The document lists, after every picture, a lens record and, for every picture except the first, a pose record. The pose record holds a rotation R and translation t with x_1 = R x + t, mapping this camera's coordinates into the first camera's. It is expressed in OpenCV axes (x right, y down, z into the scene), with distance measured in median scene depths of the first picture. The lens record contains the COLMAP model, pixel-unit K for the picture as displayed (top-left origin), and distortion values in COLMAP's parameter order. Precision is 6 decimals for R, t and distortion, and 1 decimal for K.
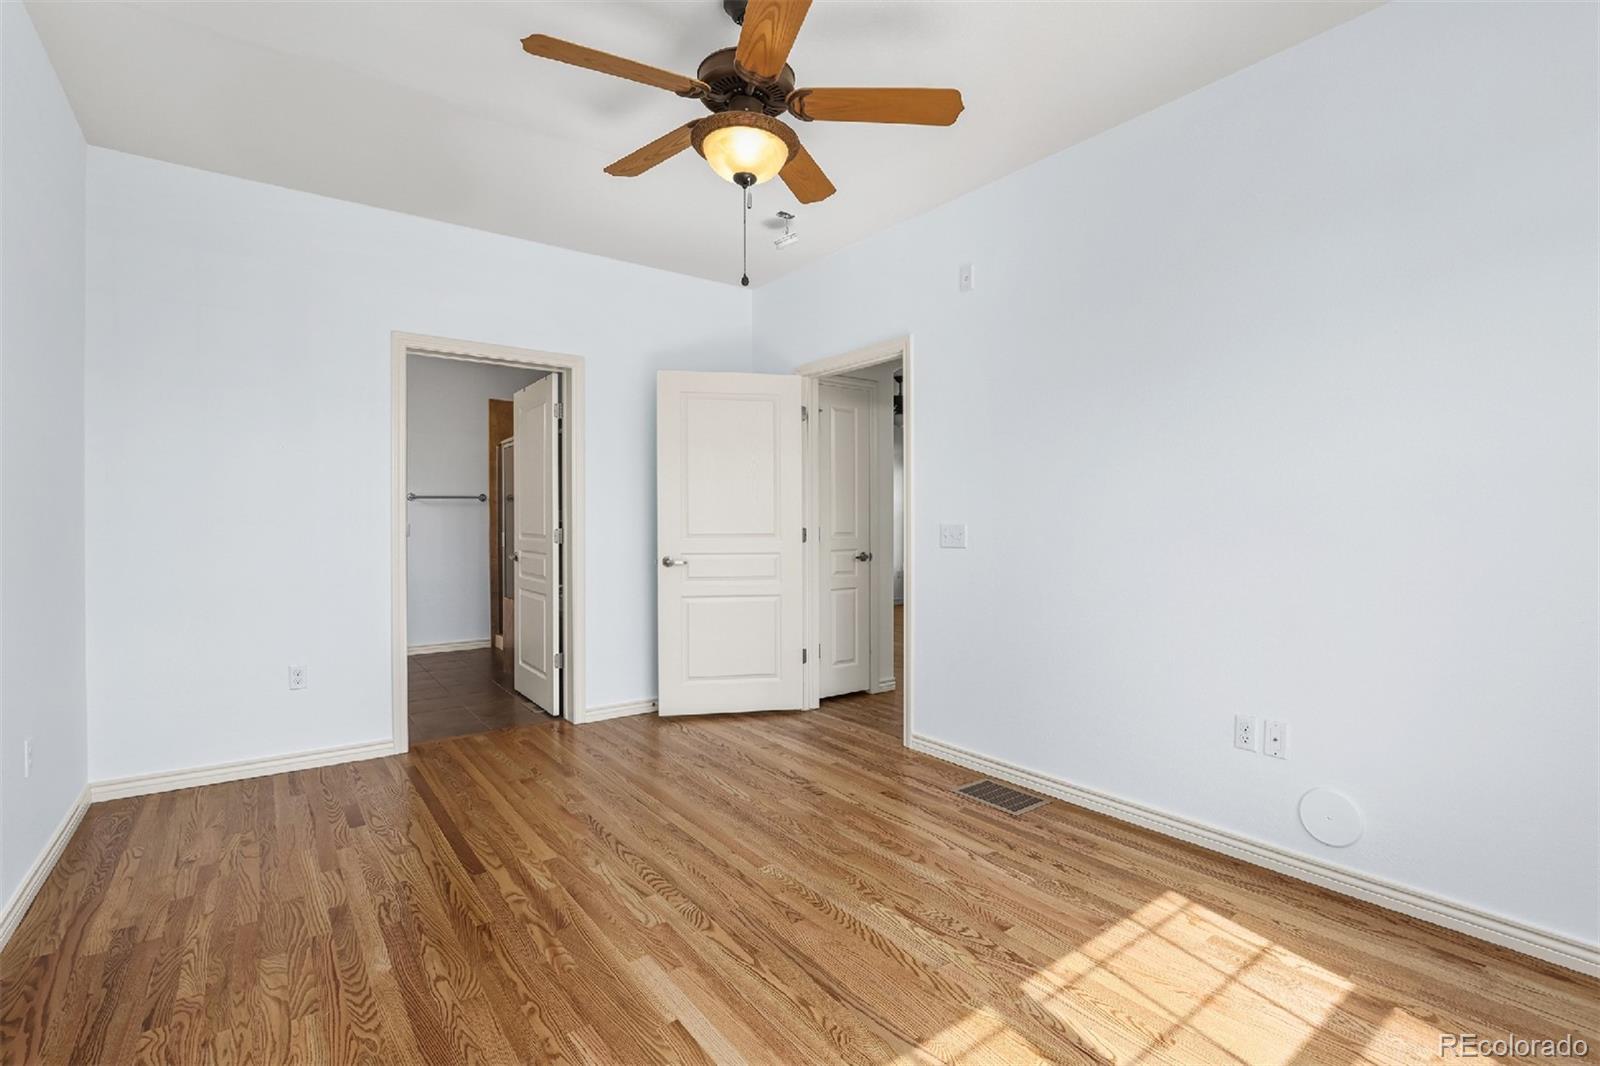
lens RADIAL K [[743.1, 0, 798.3], [0, 743.1, 526.3], [0, 0, 1]] dist [-0.027284, 0.000964]
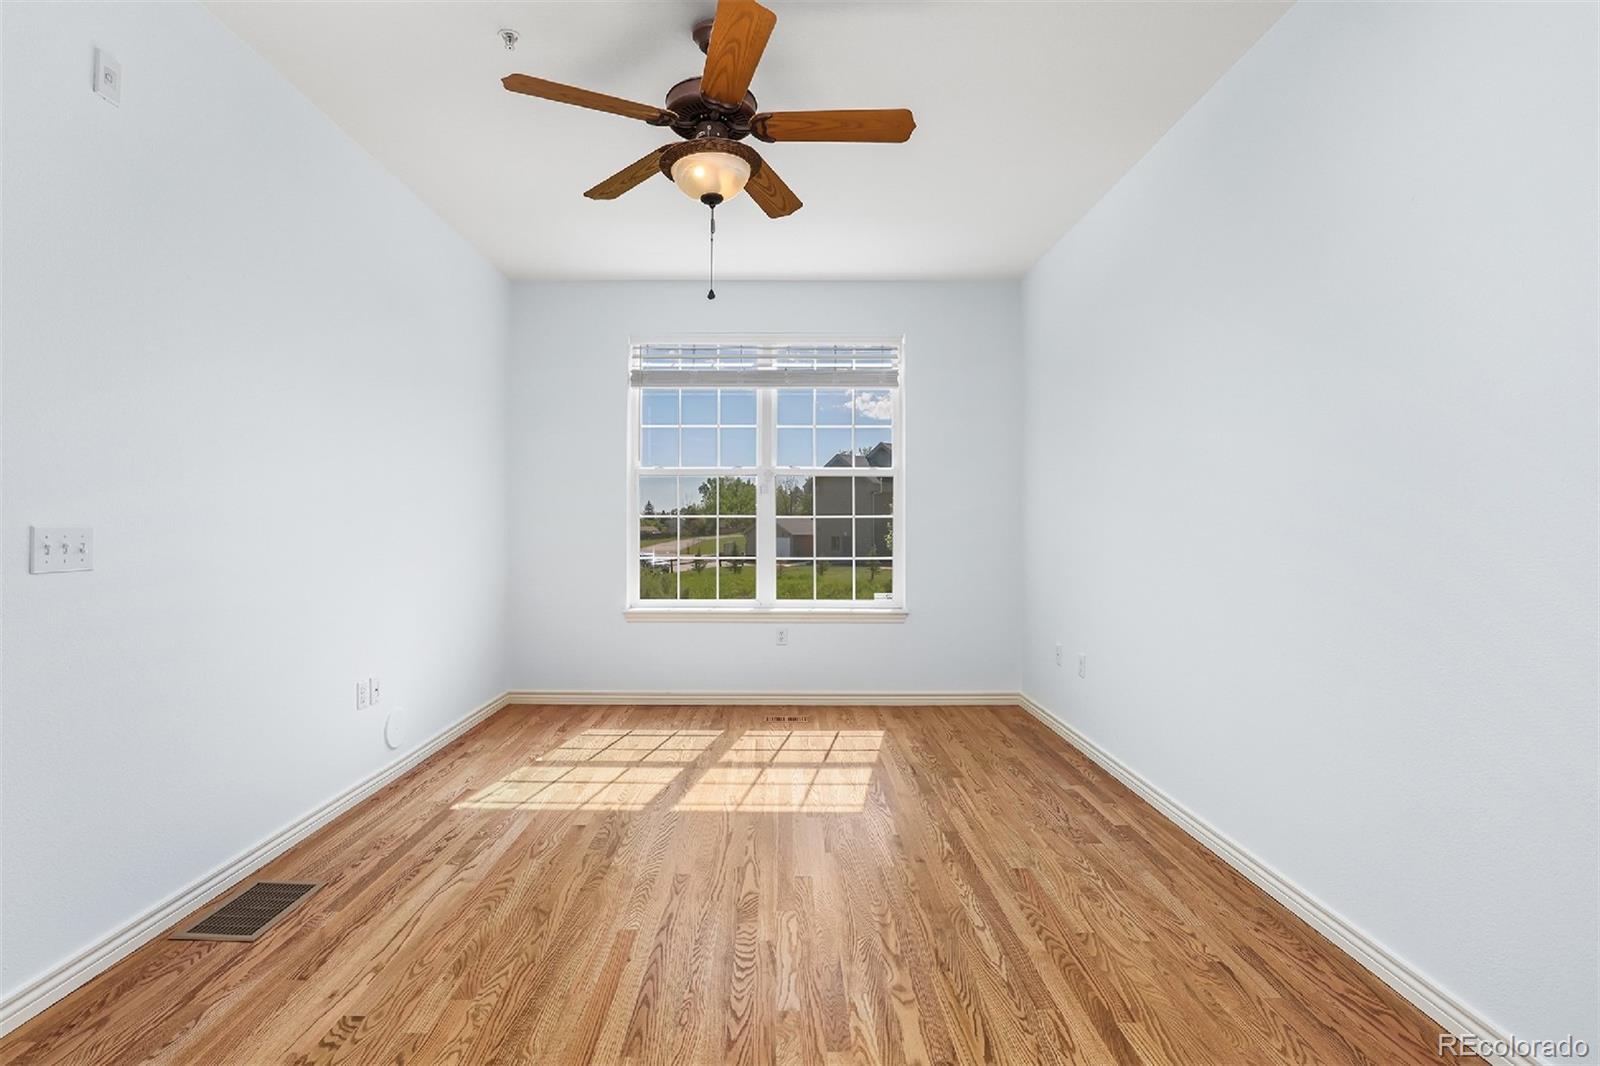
lens RADIAL K [[743.1, 0, 798.3], [0, 743.1, 526.3], [0, 0, 1]] dist [-0.027284, 0.000964]
pose [[-0.816374, -0.001916, 0.577521, -0.726249], [0.001201, 0.999987, 0.005015, -0.005982], [-0.577523, 0.004787, -0.816361, 1.656461]]
